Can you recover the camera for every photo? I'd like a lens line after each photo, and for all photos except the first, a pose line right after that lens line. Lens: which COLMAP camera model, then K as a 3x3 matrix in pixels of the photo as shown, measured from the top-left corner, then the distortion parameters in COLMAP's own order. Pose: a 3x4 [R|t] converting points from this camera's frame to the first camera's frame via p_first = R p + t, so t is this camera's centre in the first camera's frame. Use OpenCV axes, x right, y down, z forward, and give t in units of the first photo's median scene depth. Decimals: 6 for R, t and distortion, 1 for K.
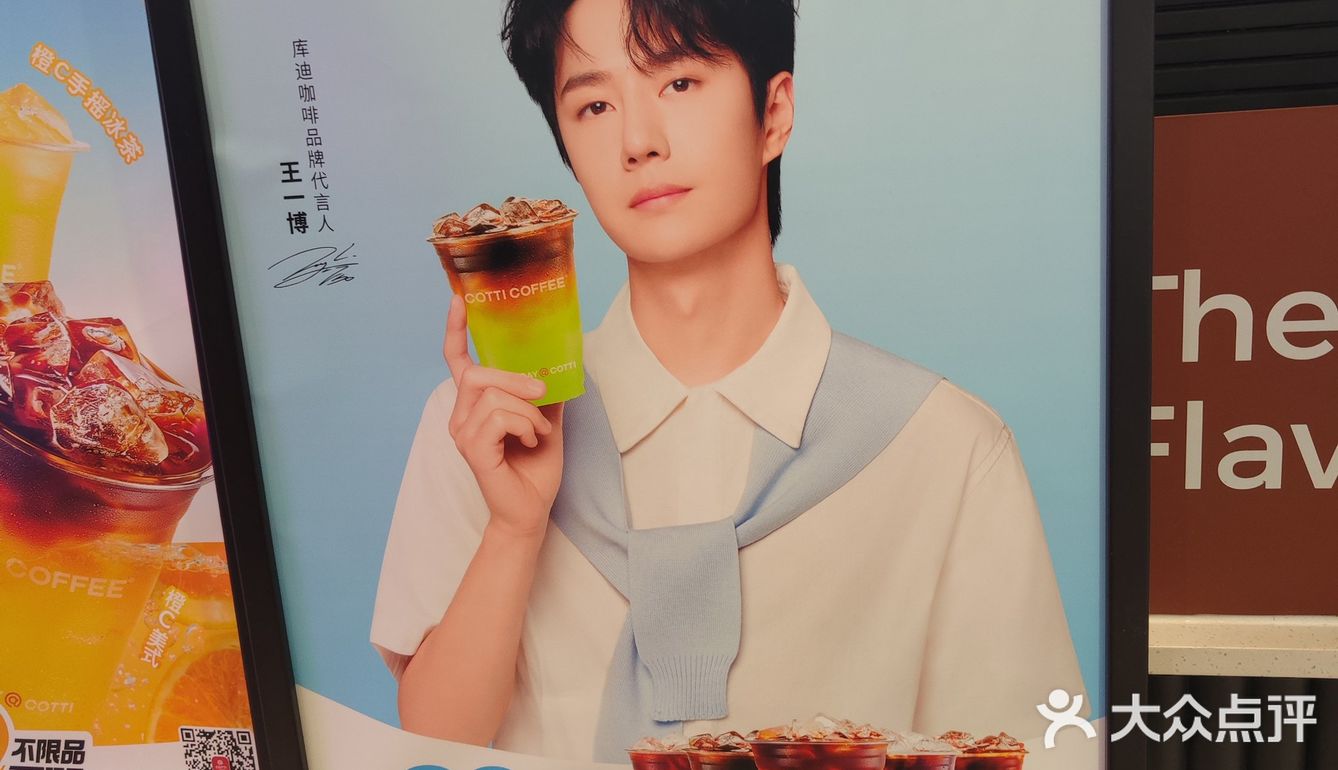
lens RADIAL K [[1388.5, 0, 669.0], [0, 1388.5, 385.0], [0, 0, 1]] dist [0.000176, -0.022692]
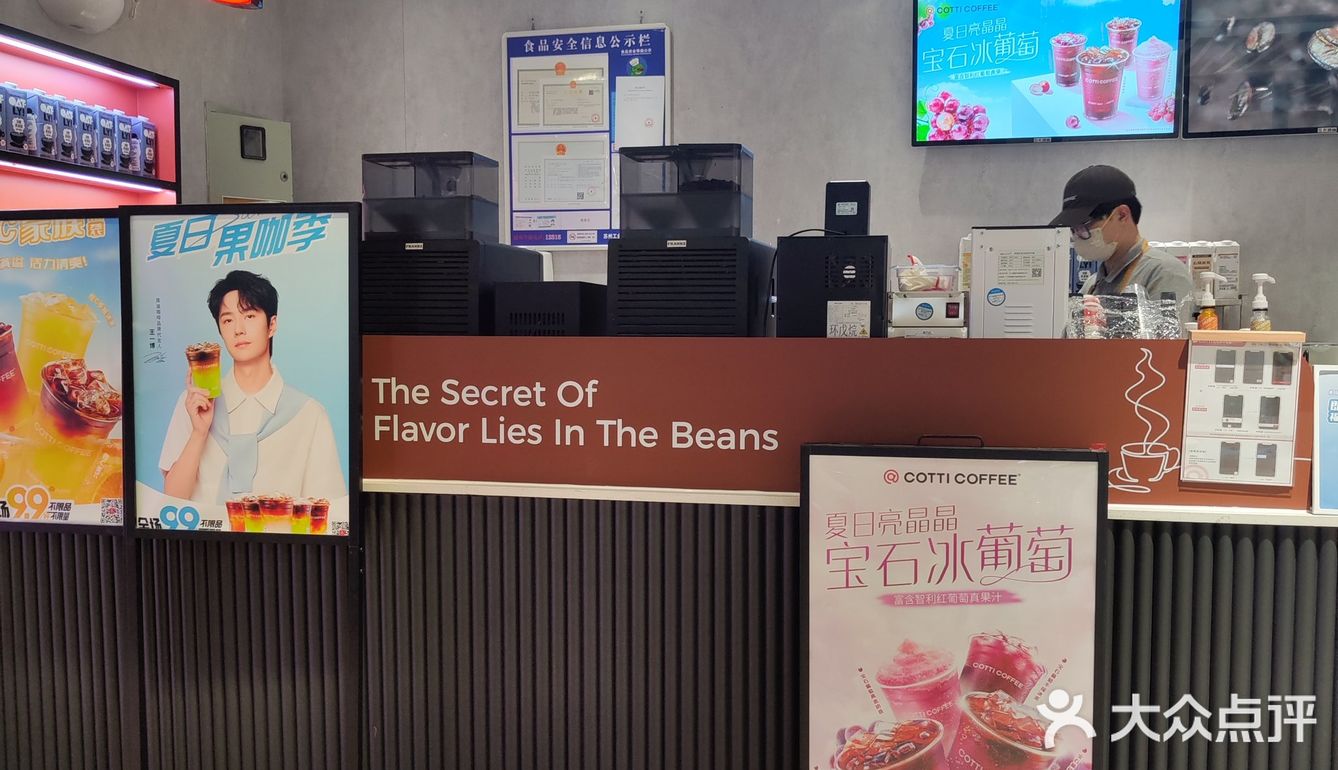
lens RADIAL K [[1158.7, 0, 669.0], [0, 1158.7, 385.0], [0, 0, 1]] dist [-0.000347, -0.006113]
pose [[0.996897, 0.078695, 0.001835, 1.075878], [-0.076871, 0.978279, -0.192512, 0.460265], [-0.016945, 0.191774, 0.981293, -1.973325]]
